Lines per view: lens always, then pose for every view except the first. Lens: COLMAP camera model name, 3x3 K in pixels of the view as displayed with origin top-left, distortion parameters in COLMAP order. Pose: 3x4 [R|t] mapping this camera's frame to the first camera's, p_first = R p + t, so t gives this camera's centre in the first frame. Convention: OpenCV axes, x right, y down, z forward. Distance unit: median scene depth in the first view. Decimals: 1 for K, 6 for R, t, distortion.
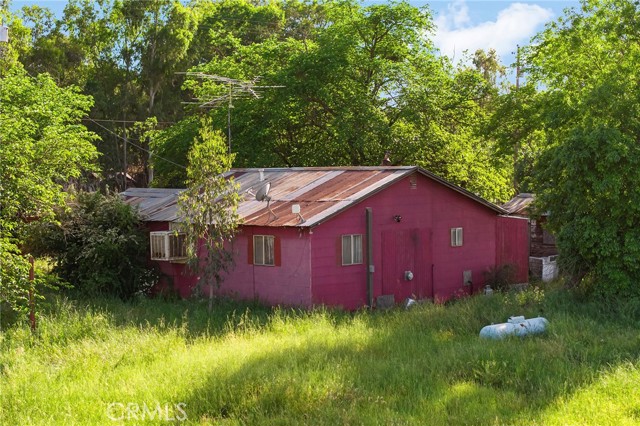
lens RADIAL K [[1273.8, 0, 320.0], [0, 1273.8, 213.0], [0, 0, 1]] dist [-0.063266, -0.337726]
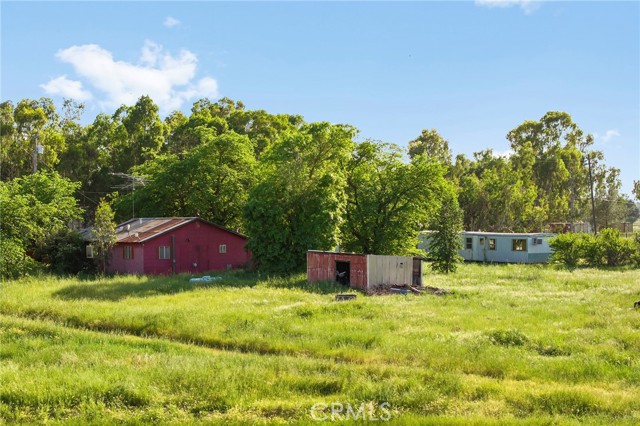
lens RADIAL K [[1273.8, 0, 320.0], [0, 1273.8, 213.0], [0, 0, 1]] dist [-0.063266, -0.337726]
pose [[0.995291, 0.000877, -0.096930, 0.500848], [-0.004499, 0.999300, -0.037150, 0.038695], [0.096830, 0.037411, 0.994598, -1.229744]]
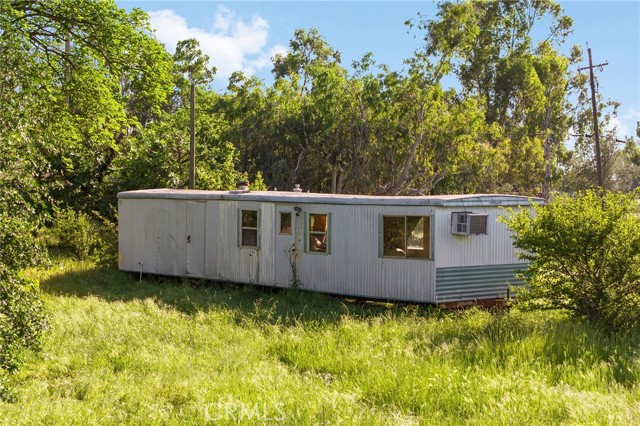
lens RADIAL K [[1273.8, 0, 320.0], [0, 1273.8, 213.0], [0, 0, 1]] dist [-0.063266, -0.337726]
pose [[0.997837, 0.005559, -0.065508, 0.655964], [-0.006830, 0.999793, -0.019186, 0.005886], [0.065387, 0.019592, 0.997668, 0.711888]]
